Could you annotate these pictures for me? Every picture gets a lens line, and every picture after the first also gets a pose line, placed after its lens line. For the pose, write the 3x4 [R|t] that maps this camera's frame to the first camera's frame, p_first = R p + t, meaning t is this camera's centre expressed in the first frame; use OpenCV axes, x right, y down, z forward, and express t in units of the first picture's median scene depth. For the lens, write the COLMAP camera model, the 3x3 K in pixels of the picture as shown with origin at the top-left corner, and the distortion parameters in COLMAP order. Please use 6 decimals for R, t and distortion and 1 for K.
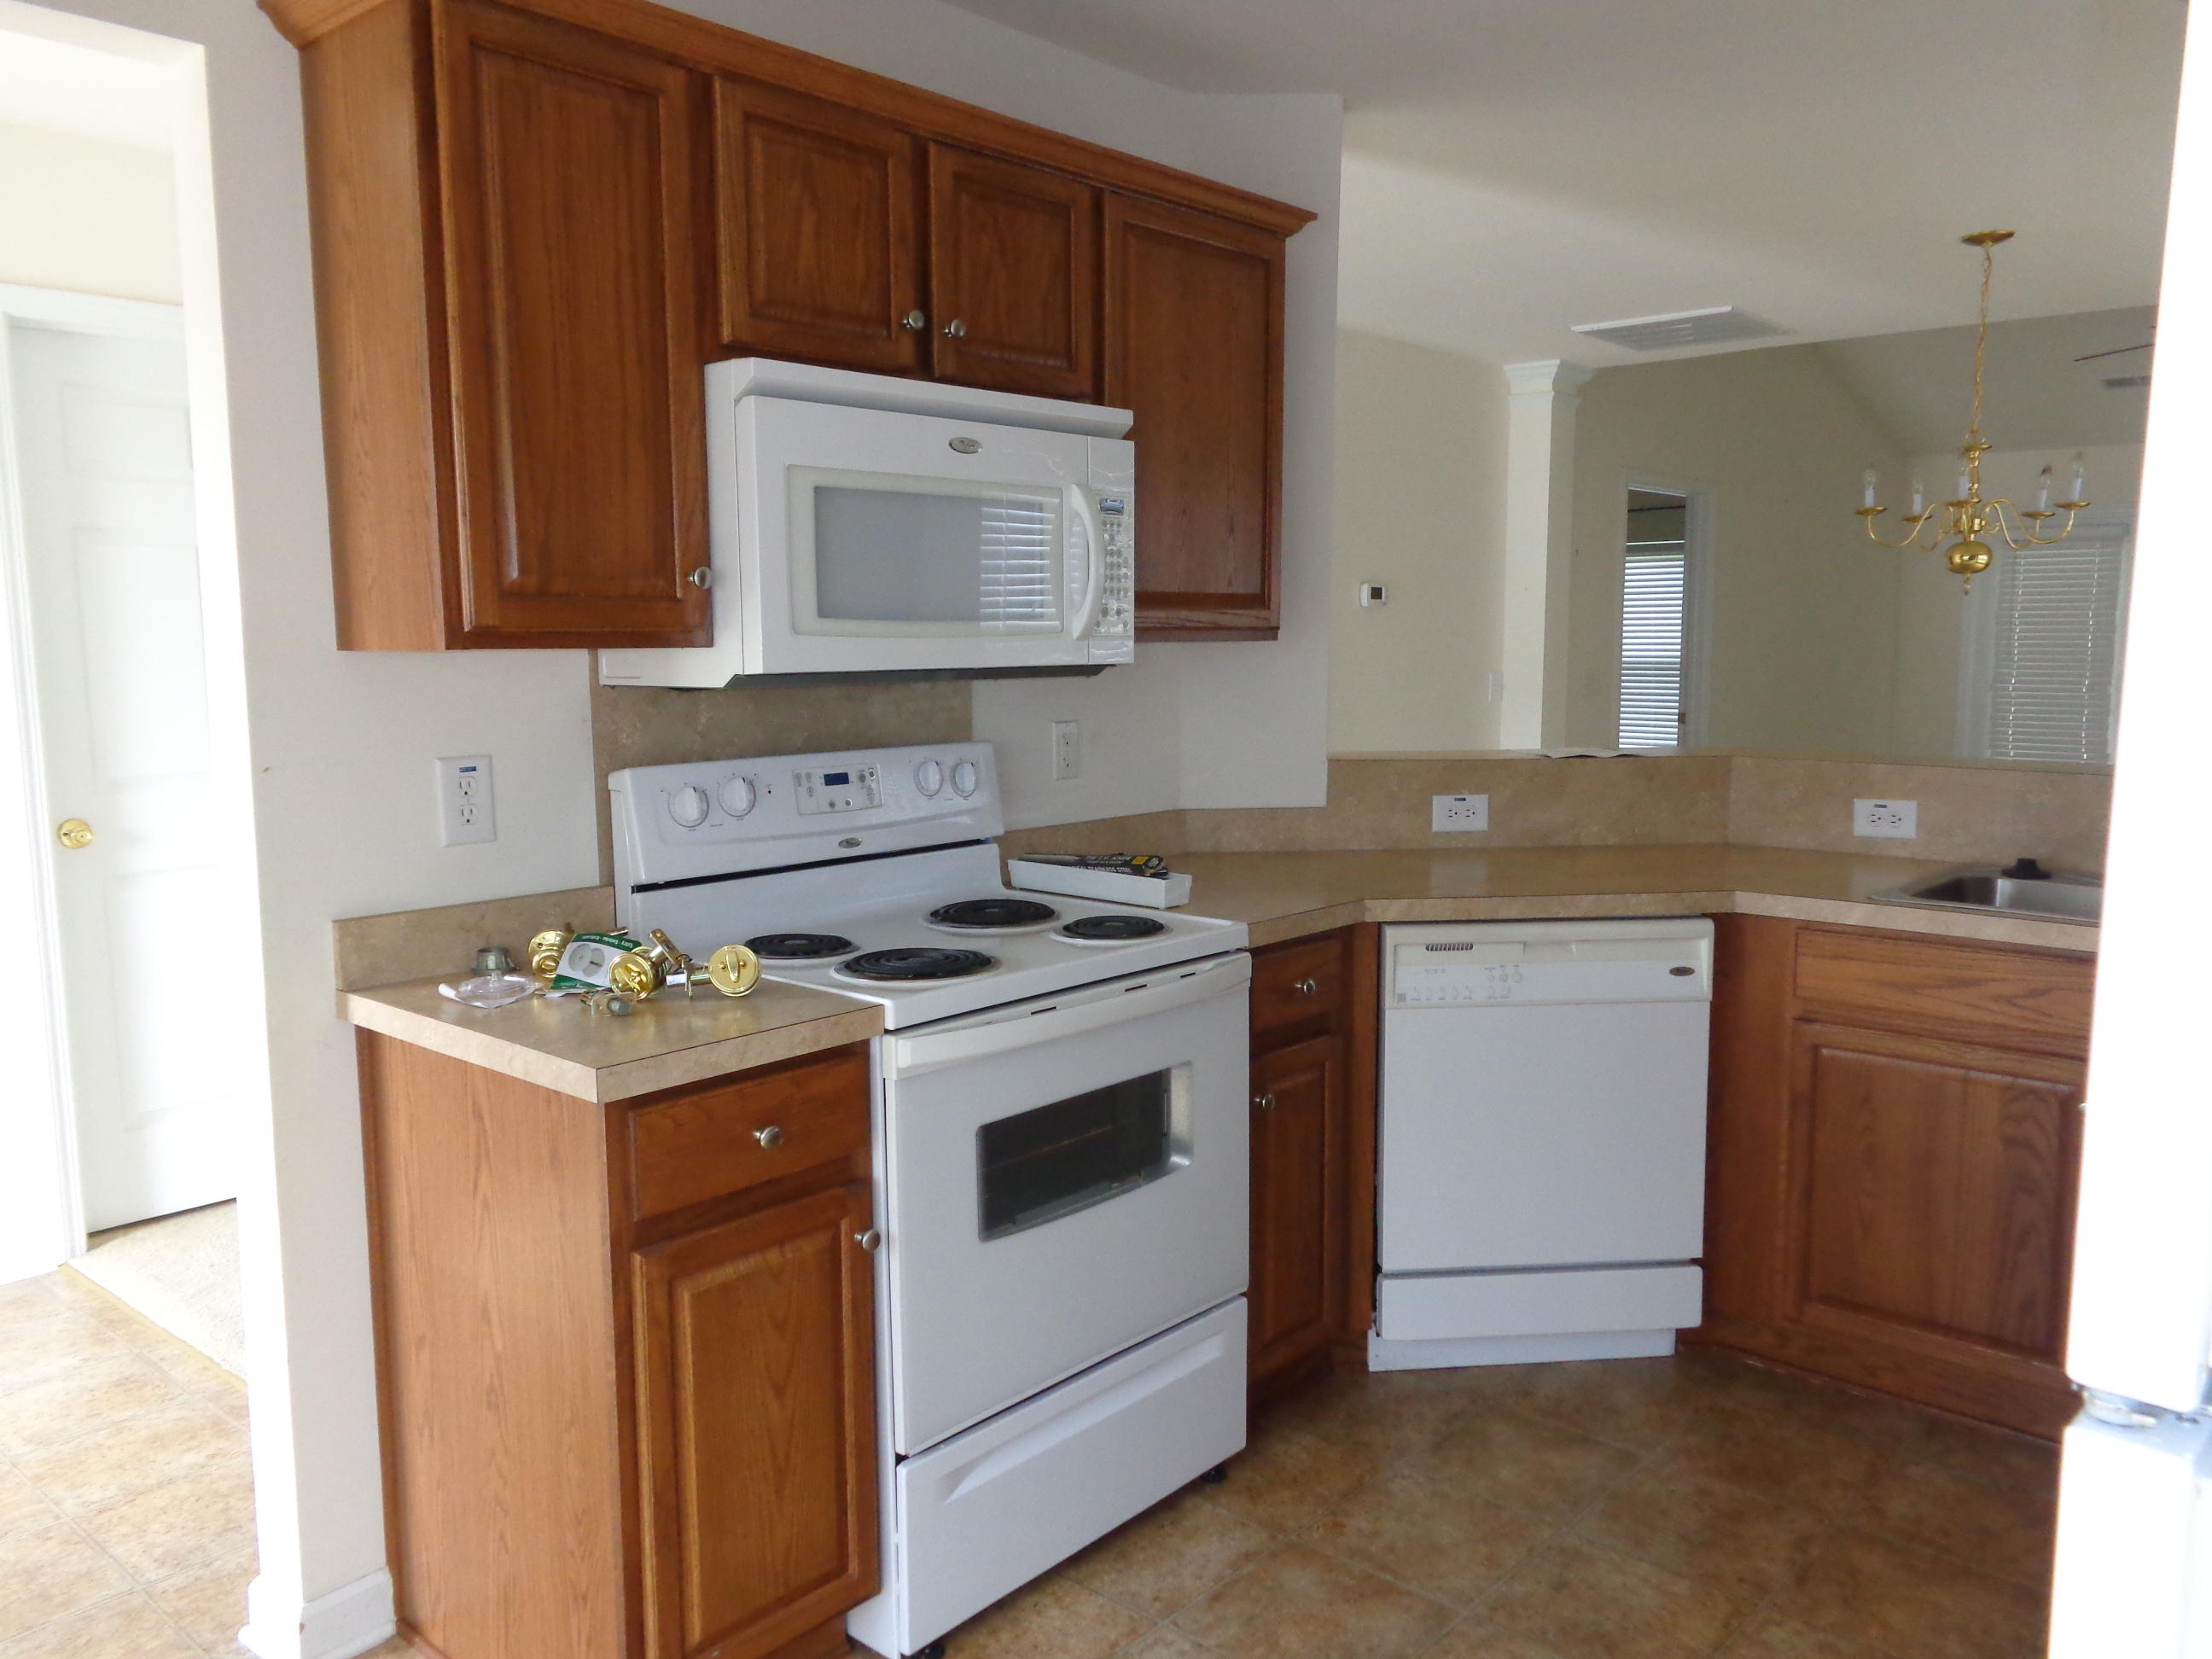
lens RADIAL K [[1668.7, 0, 1106.0], [0, 1668.7, 829.5], [0, 0, 1]] dist [0.018530, -0.002165]
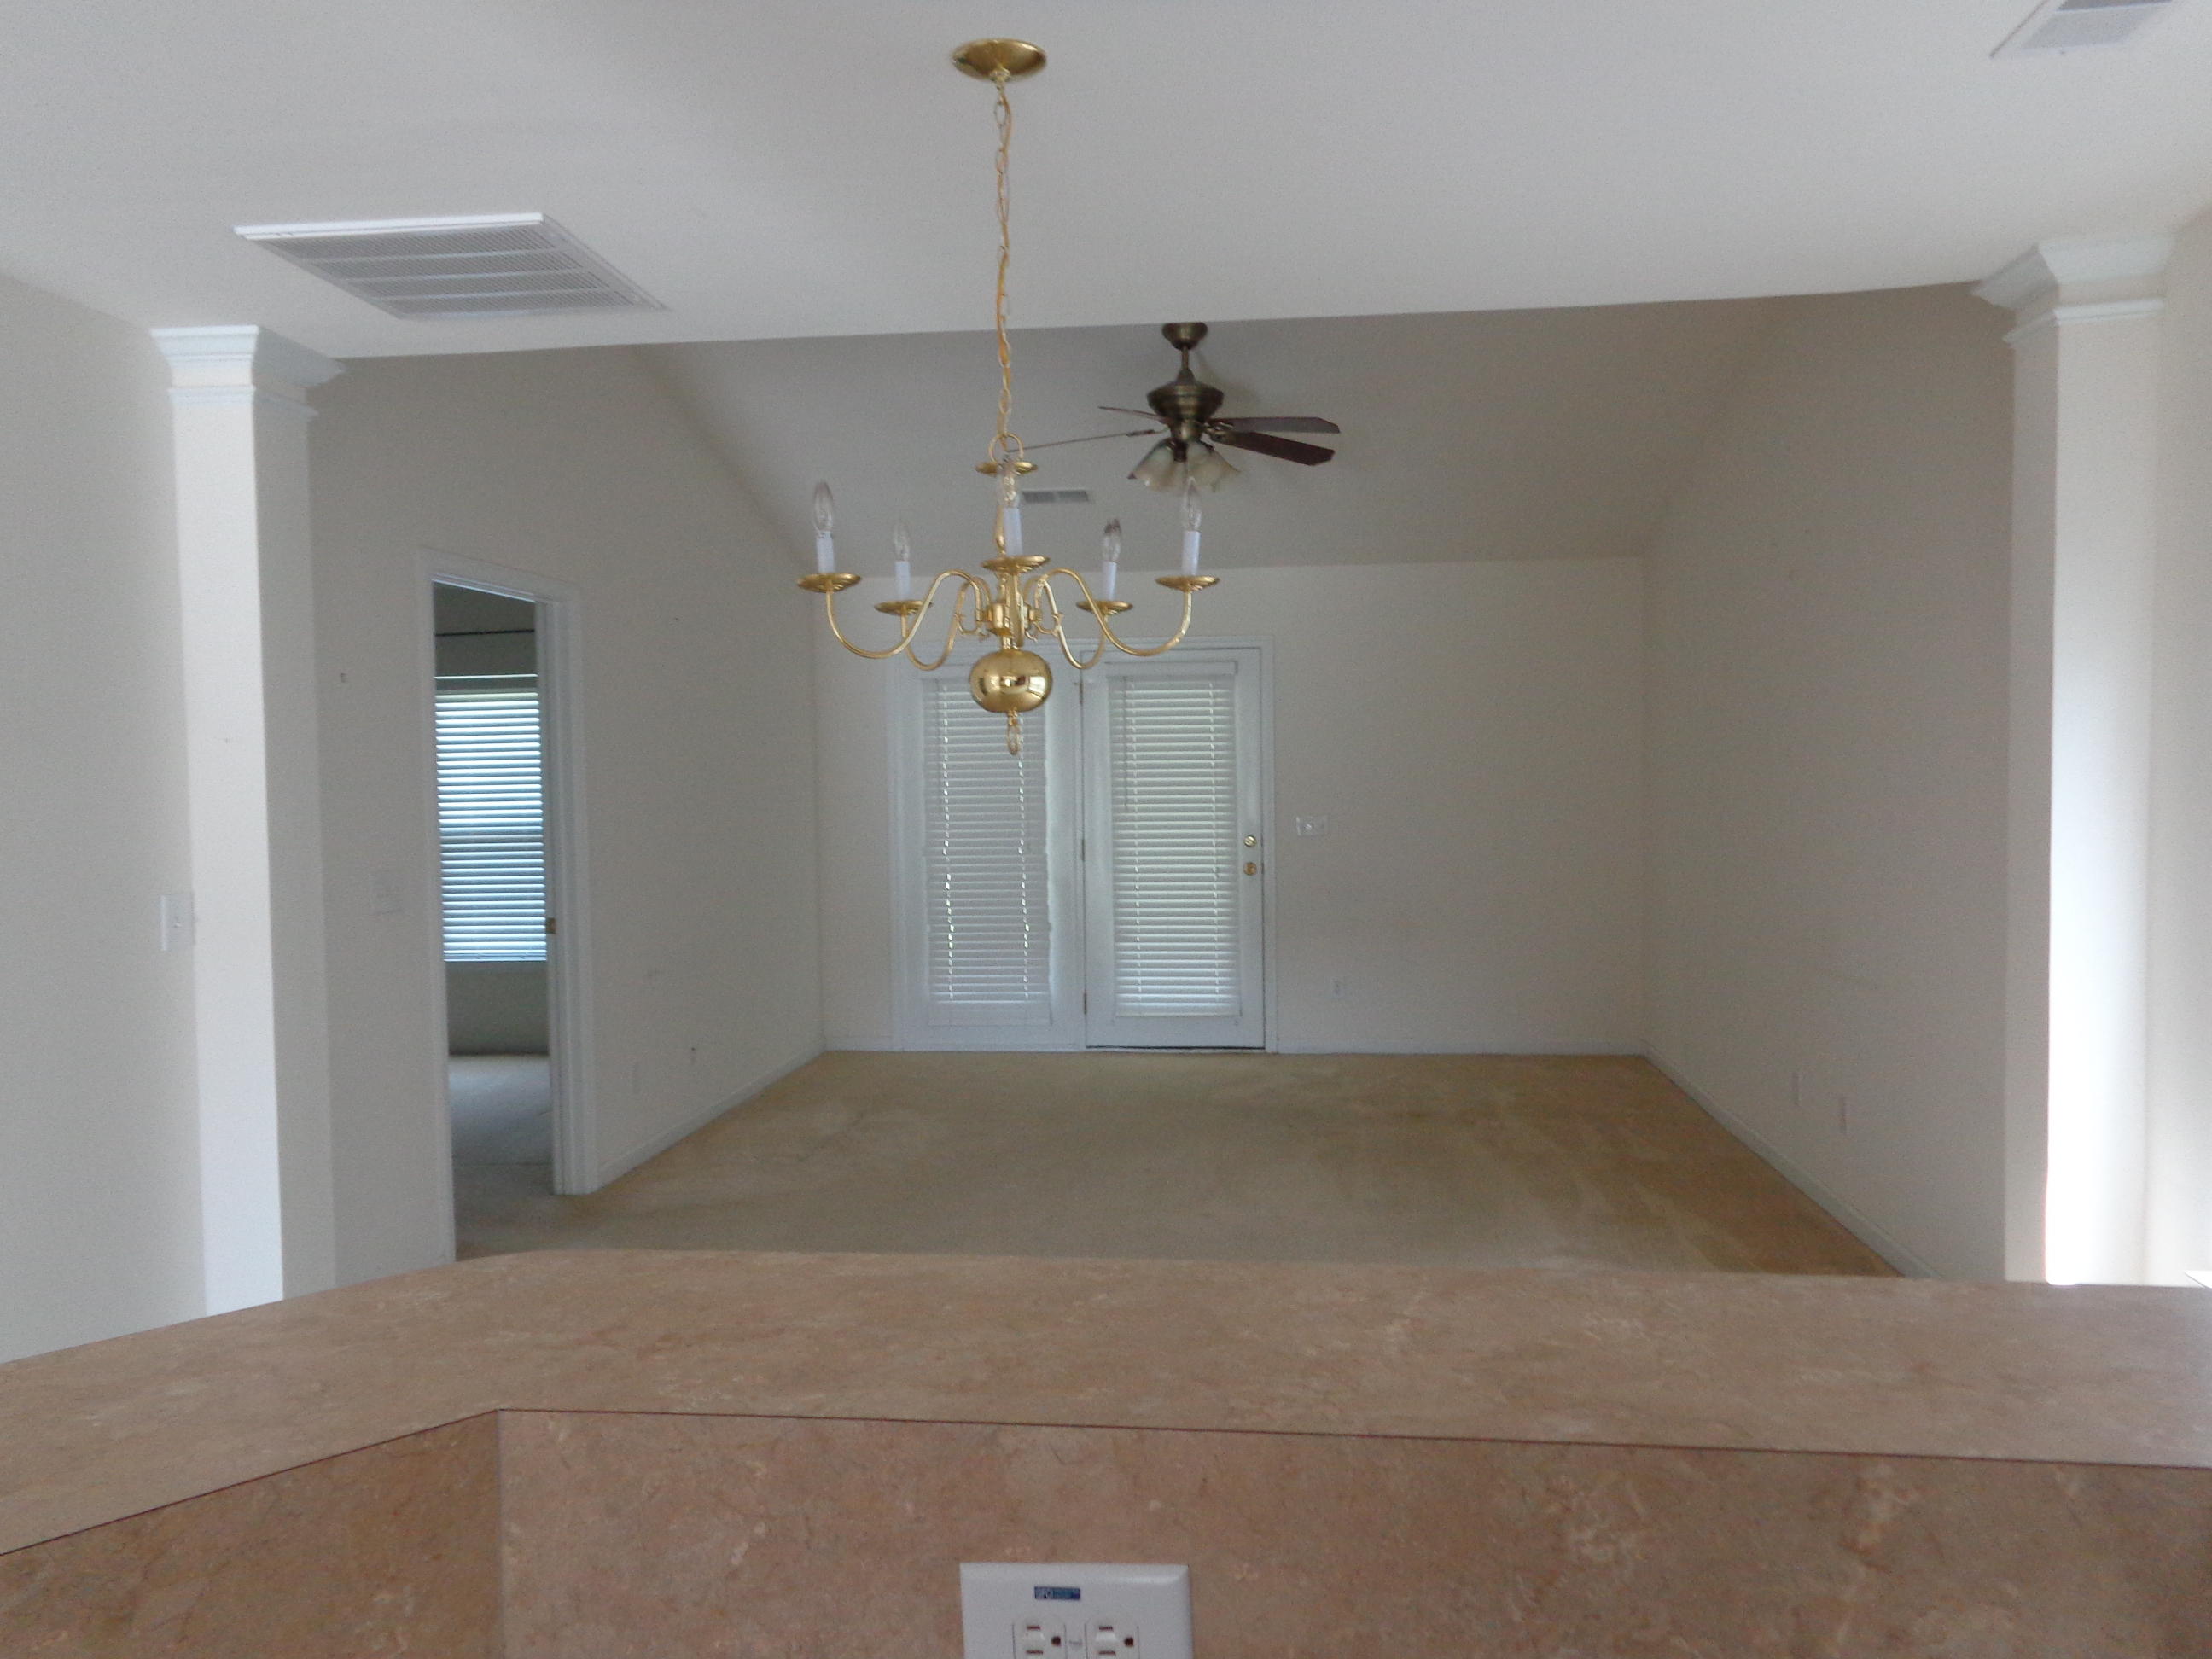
lens RADIAL K [[1688.2, 0, 1106.0], [0, 1688.2, 829.5], [0, 0, 1]] dist [-0.008776, -0.004663]
pose [[0.811603, -0.035359, 0.583139, 0.239847], [0.085149, 0.994667, -0.058198, -0.086073], [-0.577971, 0.096888, 0.810285, 0.578030]]
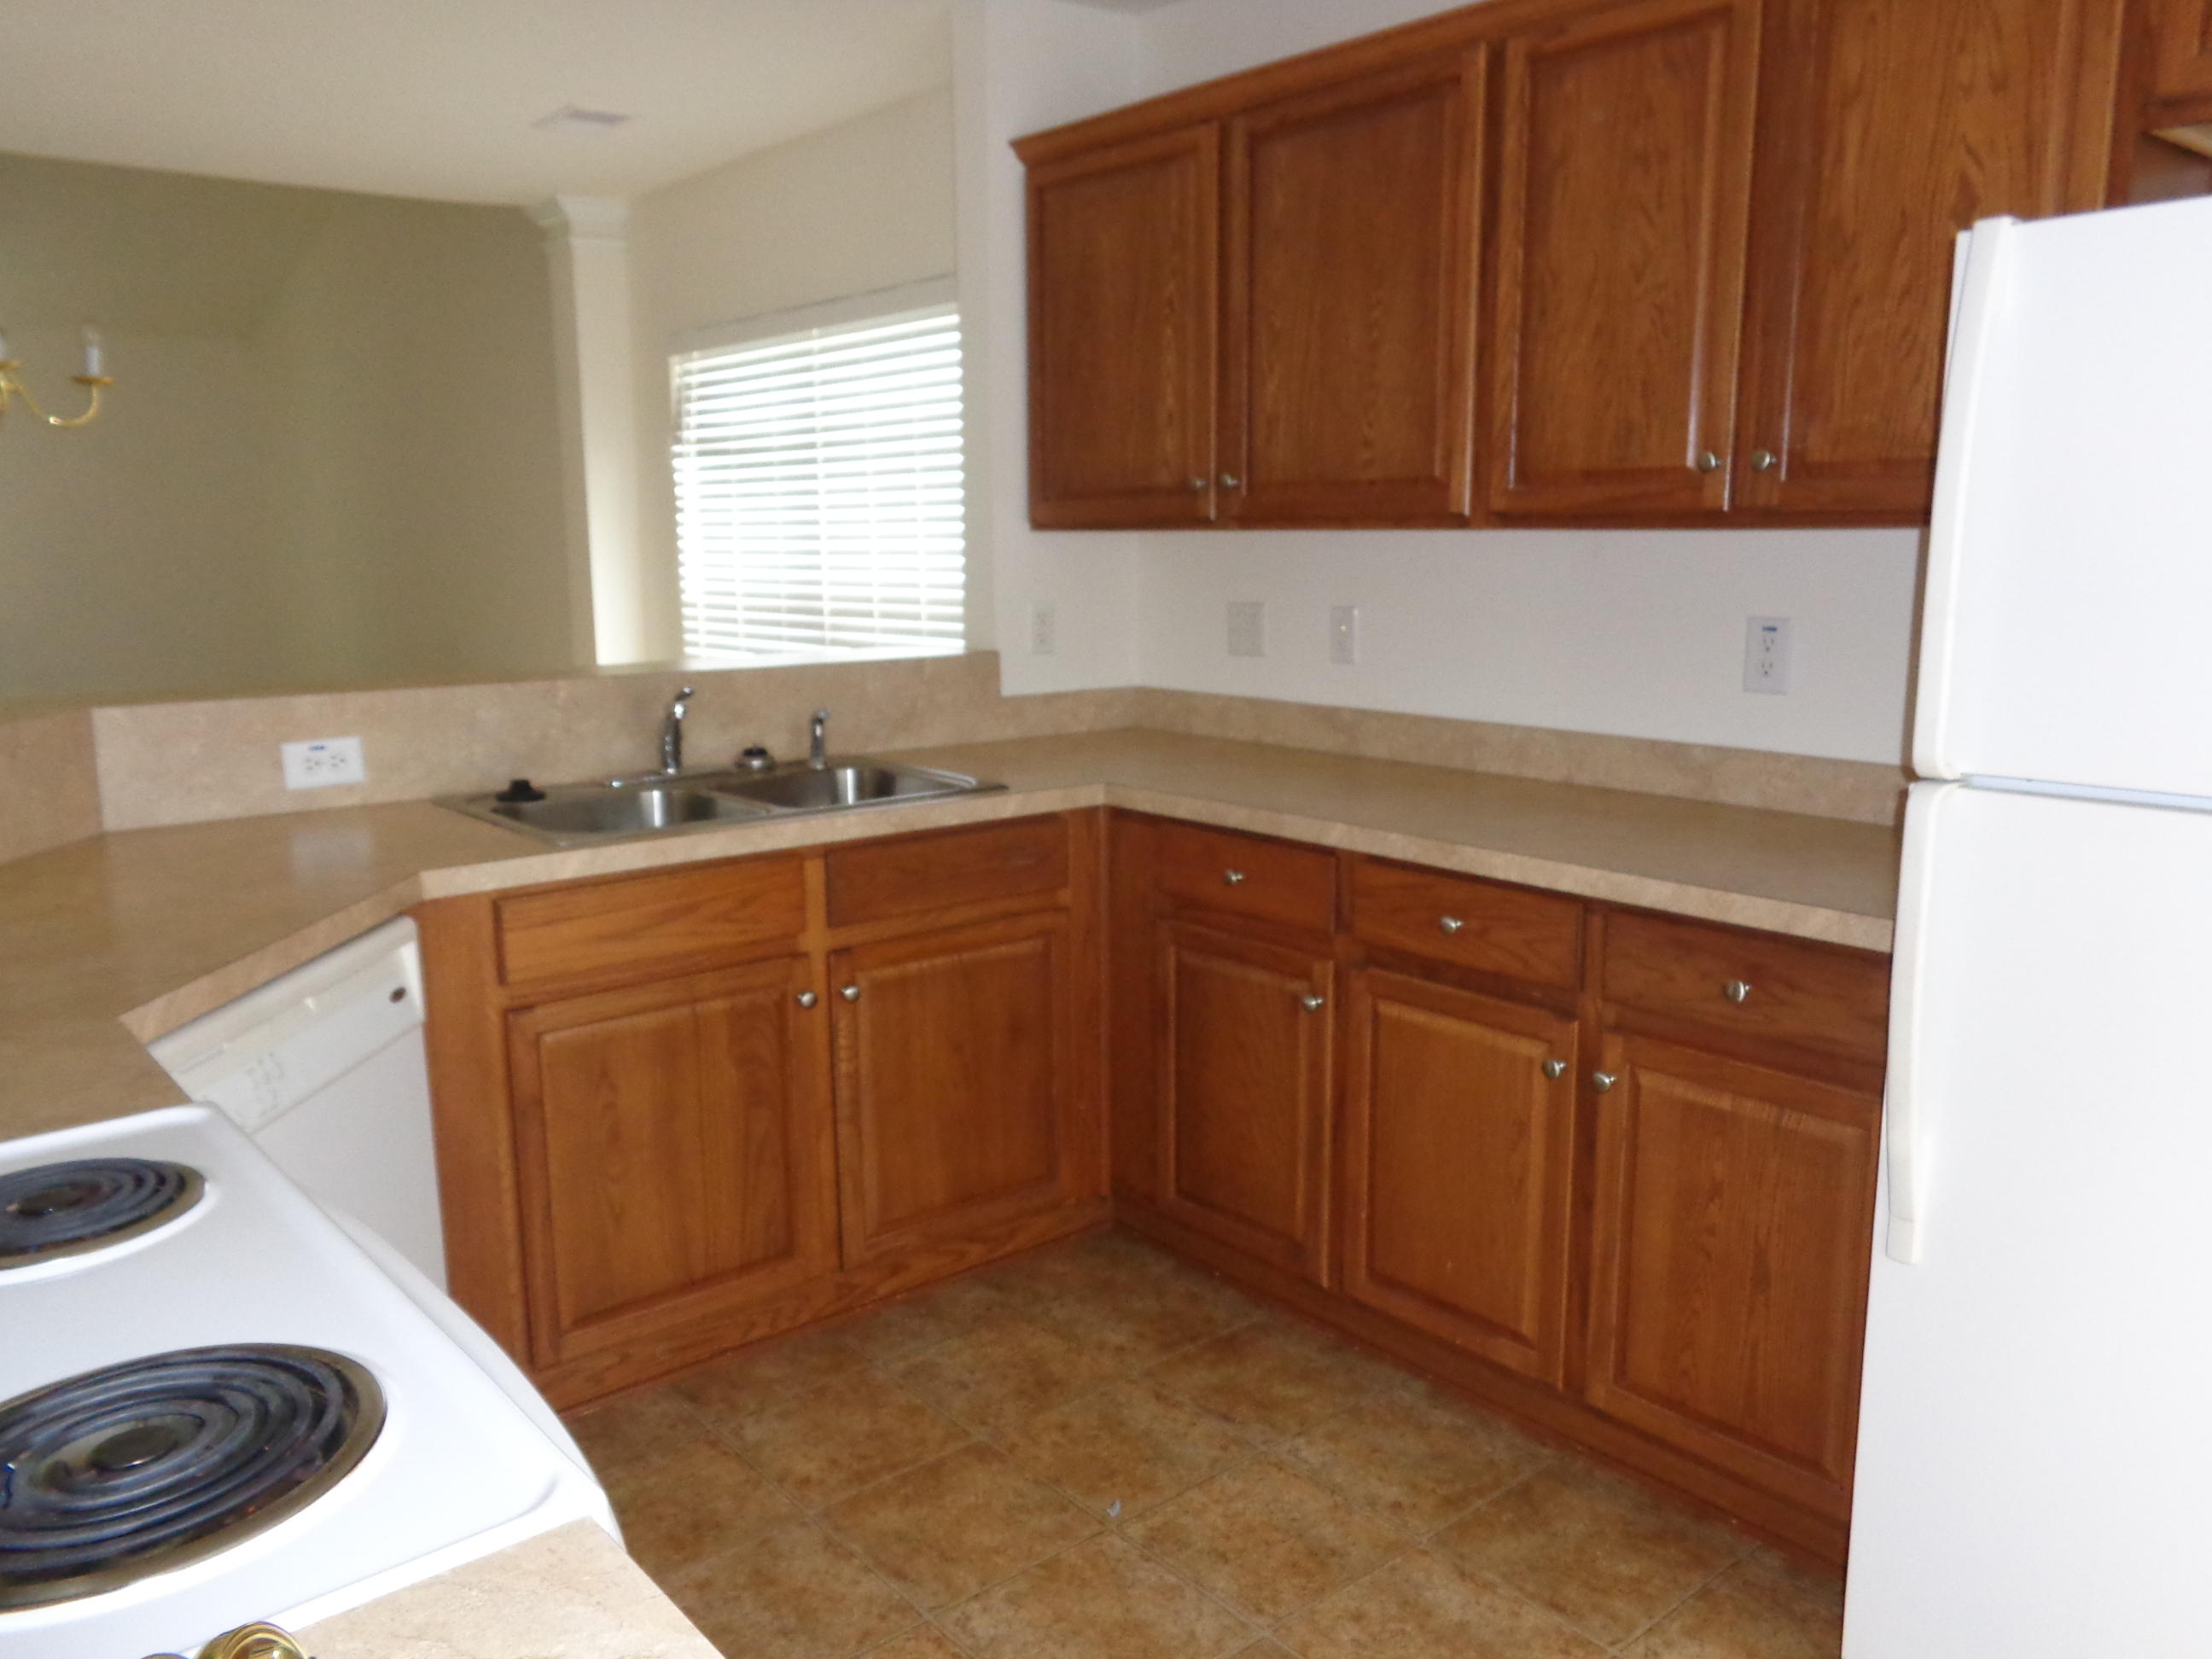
lens RADIAL K [[1668.7, 0, 1106.0], [0, 1668.7, 829.5], [0, 0, 1]] dist [0.018530, -0.002165]
pose [[0.135738, -0.173081, 0.975509, -0.205067], [0.126830, 0.979556, 0.156151, -0.039664], [-0.982593, 0.102528, 0.154915, 0.379824]]
